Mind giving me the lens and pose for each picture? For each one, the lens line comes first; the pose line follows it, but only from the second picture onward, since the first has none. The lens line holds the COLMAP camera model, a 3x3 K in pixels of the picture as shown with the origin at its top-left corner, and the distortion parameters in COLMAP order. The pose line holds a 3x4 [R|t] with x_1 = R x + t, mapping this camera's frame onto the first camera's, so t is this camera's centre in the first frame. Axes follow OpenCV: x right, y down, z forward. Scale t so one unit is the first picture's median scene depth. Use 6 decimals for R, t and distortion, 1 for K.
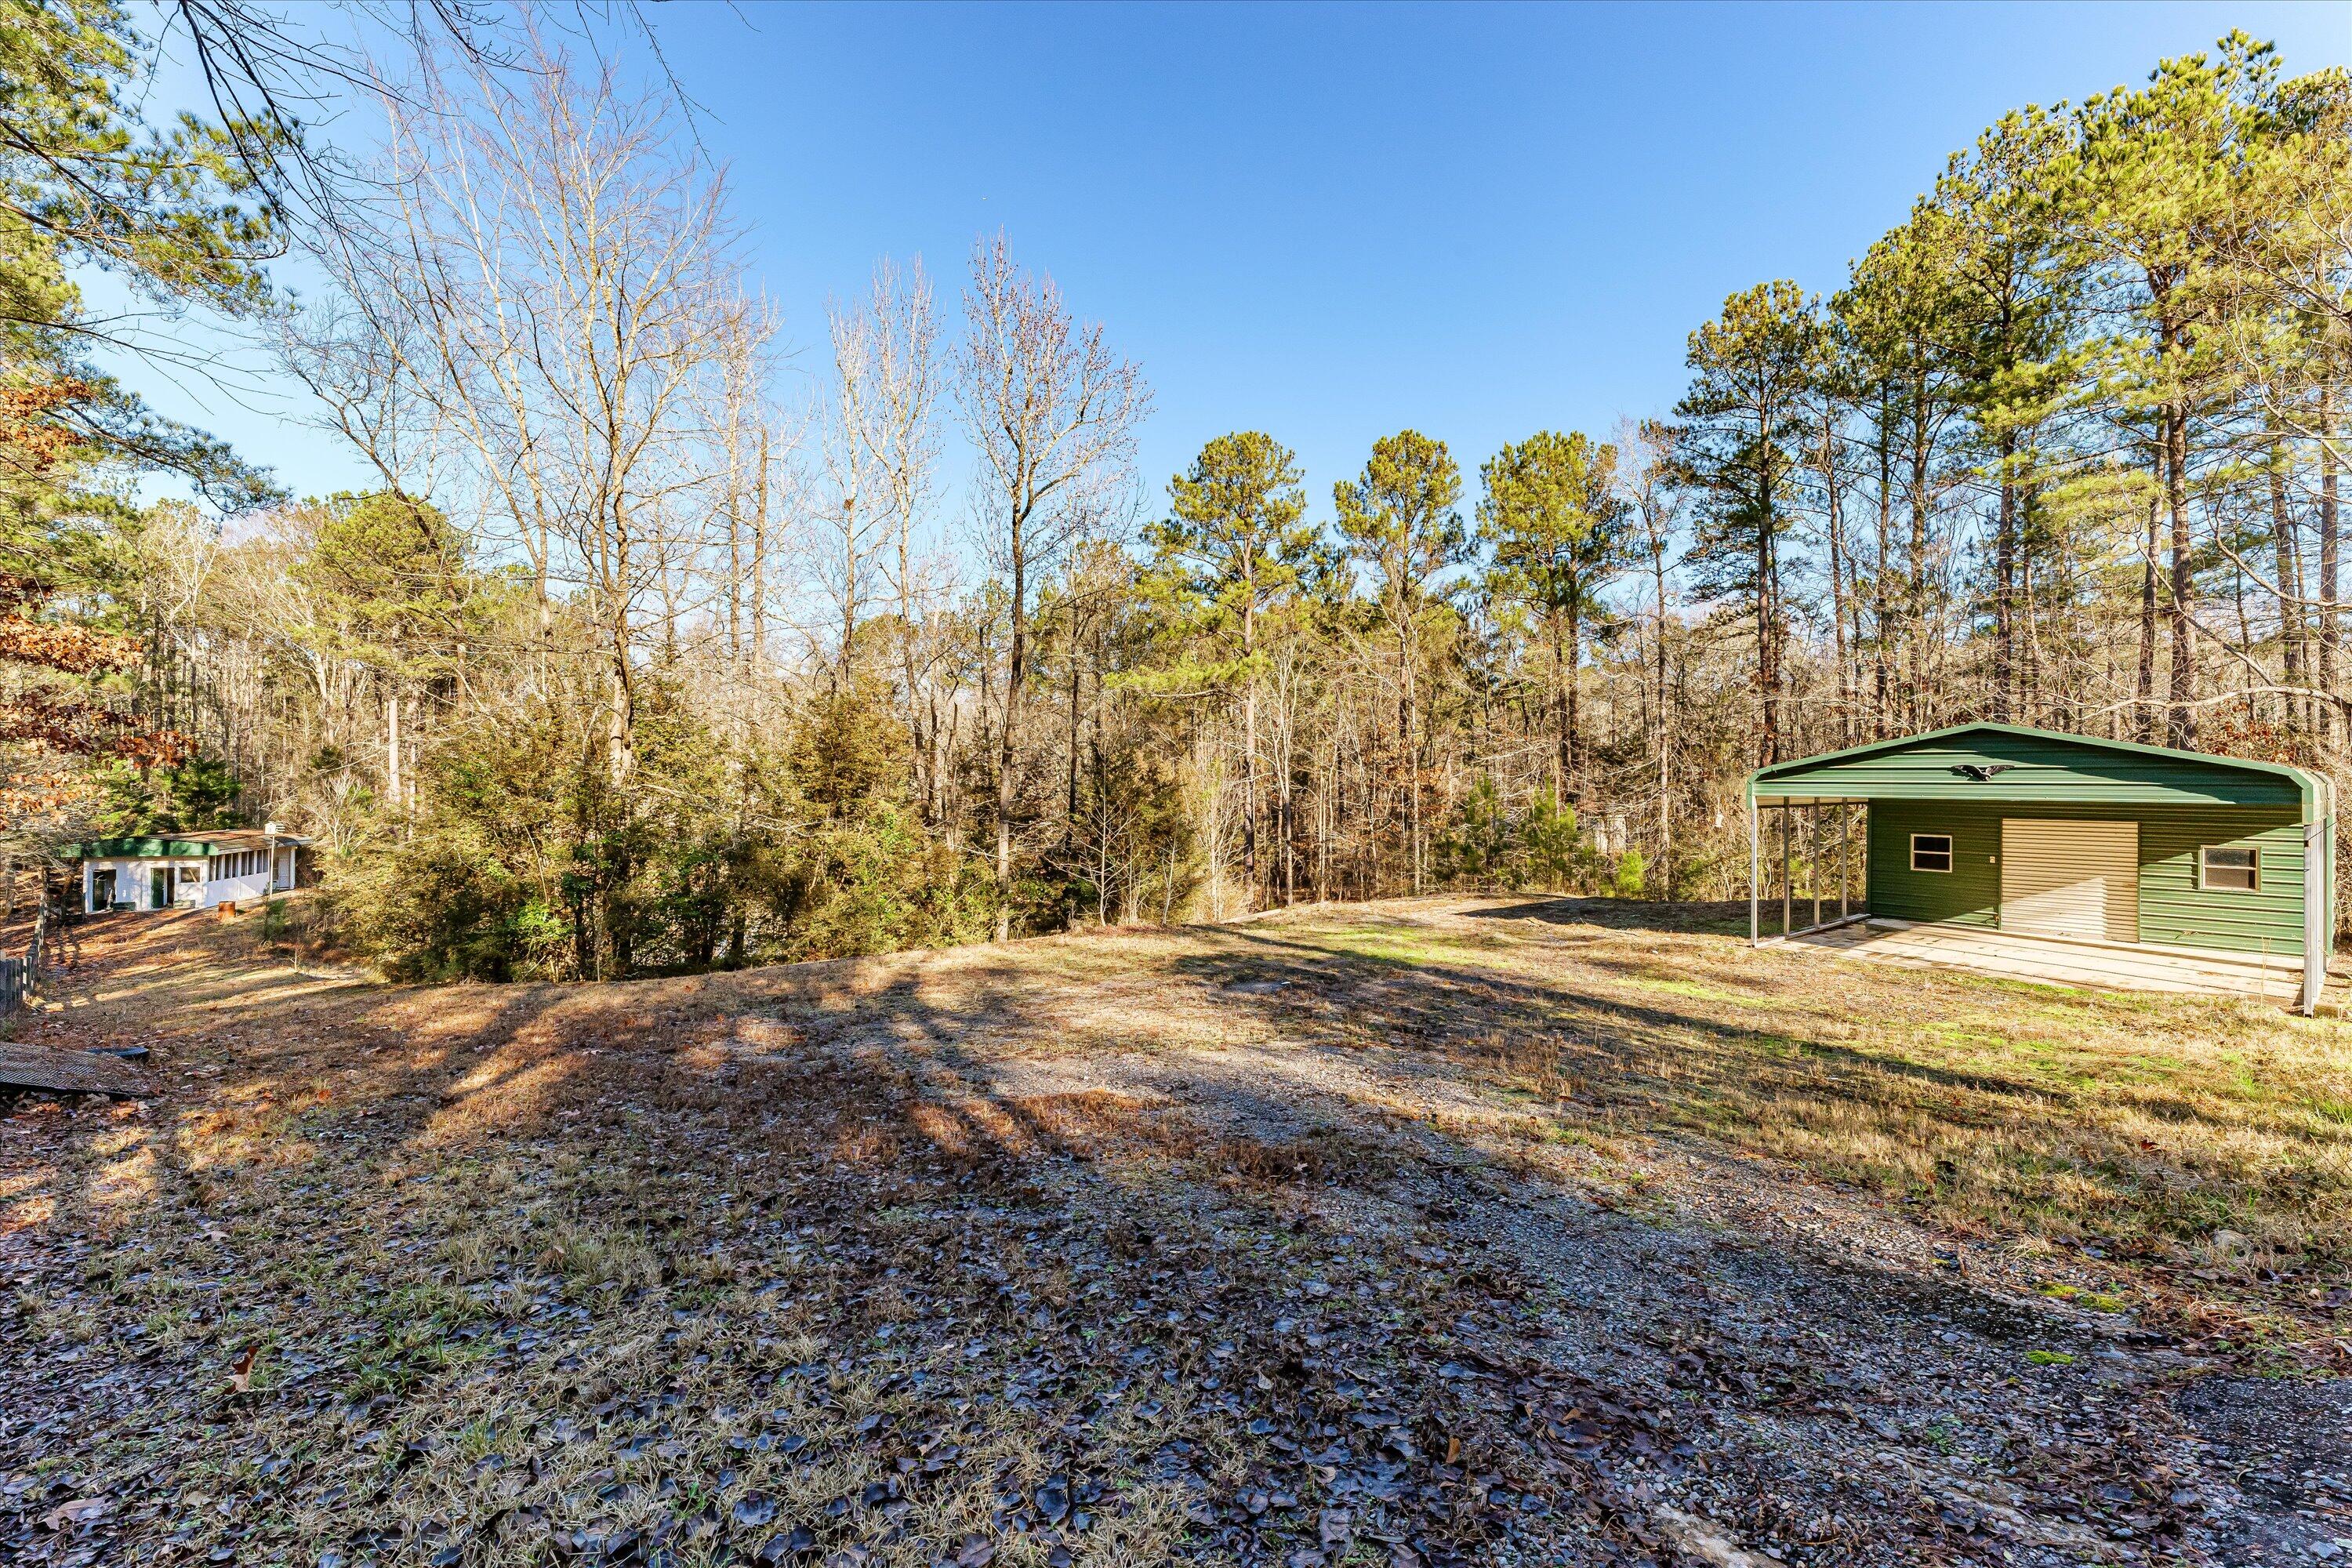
lens RADIAL K [[847.0, 0, 1187.4], [0, 847.0, 781.9], [0, 0, 1]] dist [0.021918, -0.000542]
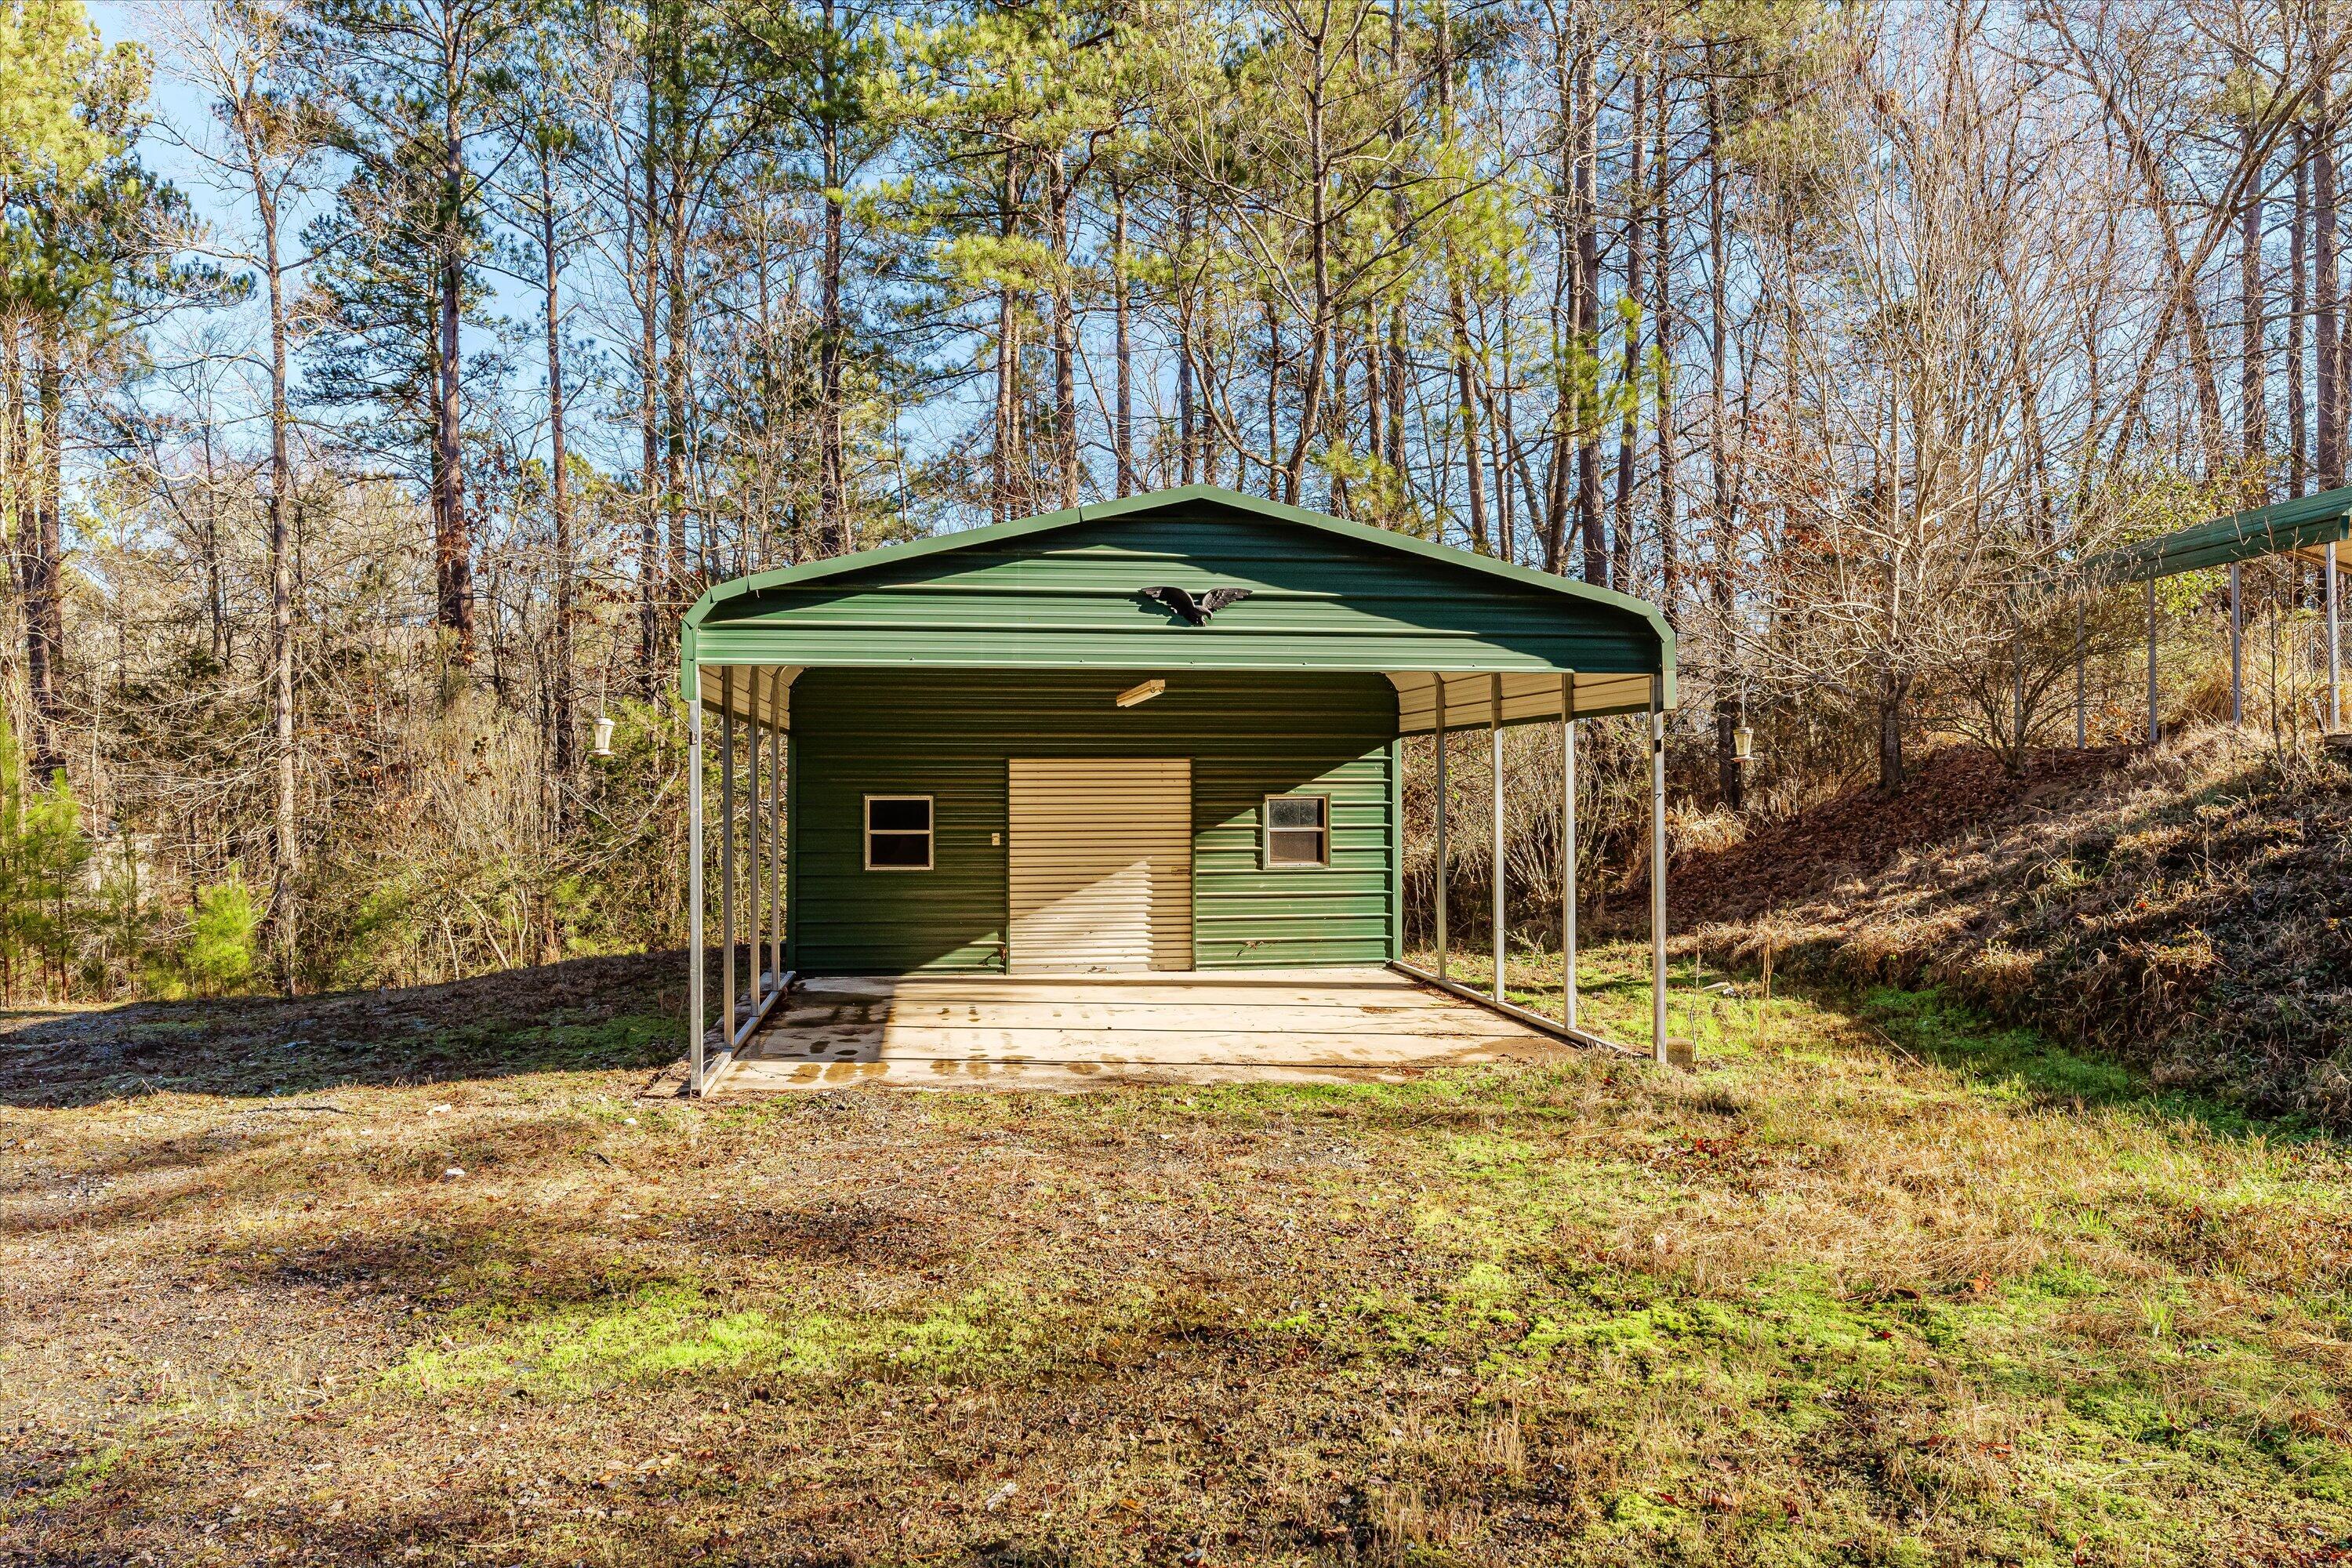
lens RADIAL K [[1583.3, 0, 1170.6], [0, 1583.3, 786.9], [0, 0, 1]] dist [-0.012118, -0.002399]
pose [[0.498362, 0.001106, 0.866968, 0.184672], [-0.010749, 0.999930, 0.004903, 0.057168], [-0.866902, -0.011763, 0.498339, 0.475155]]
